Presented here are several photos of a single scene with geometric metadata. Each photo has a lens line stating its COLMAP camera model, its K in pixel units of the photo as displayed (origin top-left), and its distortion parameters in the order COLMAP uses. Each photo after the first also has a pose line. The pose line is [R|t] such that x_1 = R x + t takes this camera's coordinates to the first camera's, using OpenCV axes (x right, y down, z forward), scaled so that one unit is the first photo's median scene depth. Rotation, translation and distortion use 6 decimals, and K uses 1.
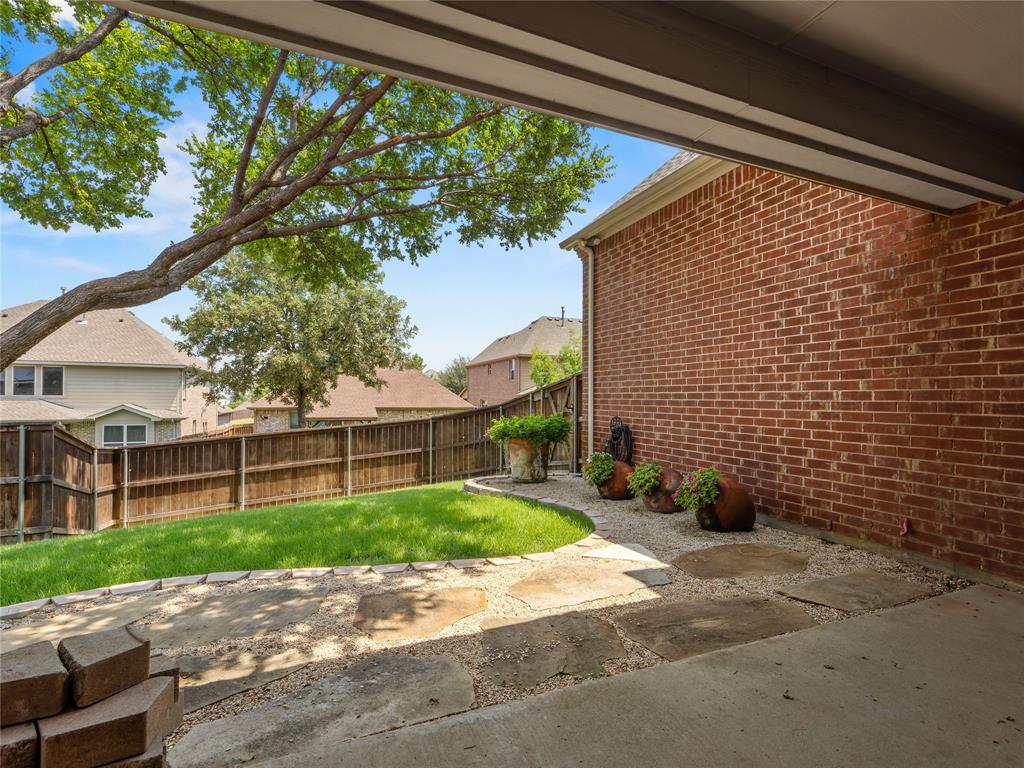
lens RADIAL K [[481.7, 0, 509.3], [0, 481.7, 395.4], [0, 0, 1]] dist [0.002834, 0.000019]
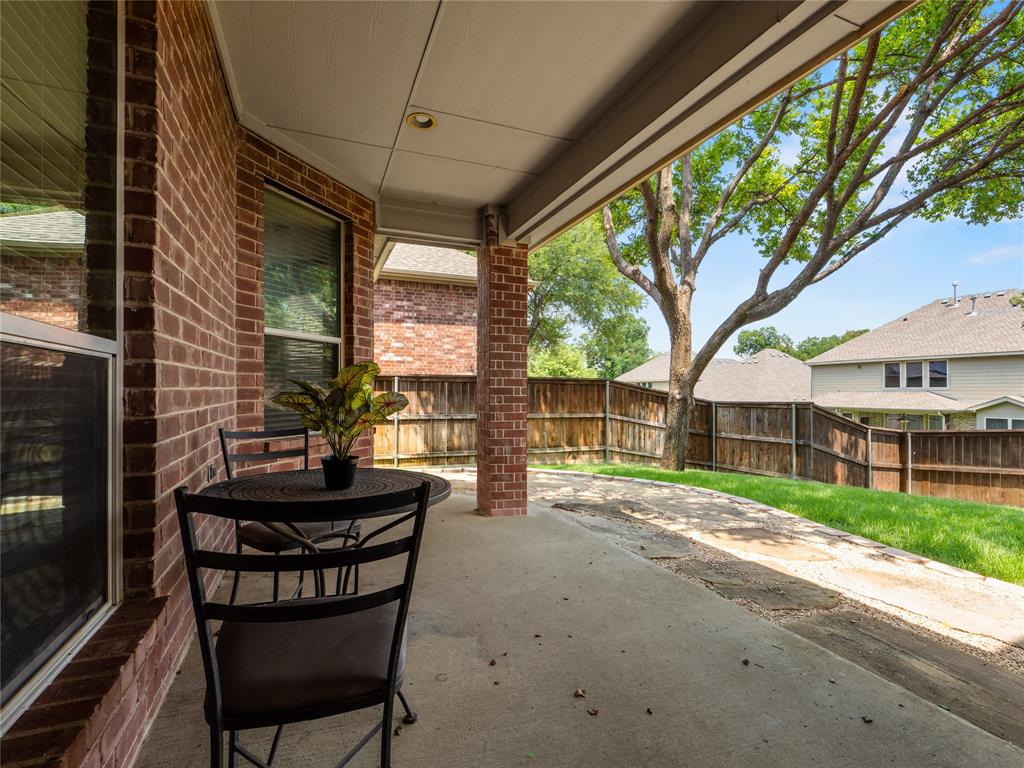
lens RADIAL K [[478.8, 0, 508.3], [0, 478.8, 384.4], [0, 0, 1]] dist [-0.000874, -0.000435]
pose [[0.004863, -0.019075, -0.999806, 0.814328], [0.007051, 0.999794, -0.019040, 0.049162], [0.999963, -0.006957, 0.004997, 0.282434]]
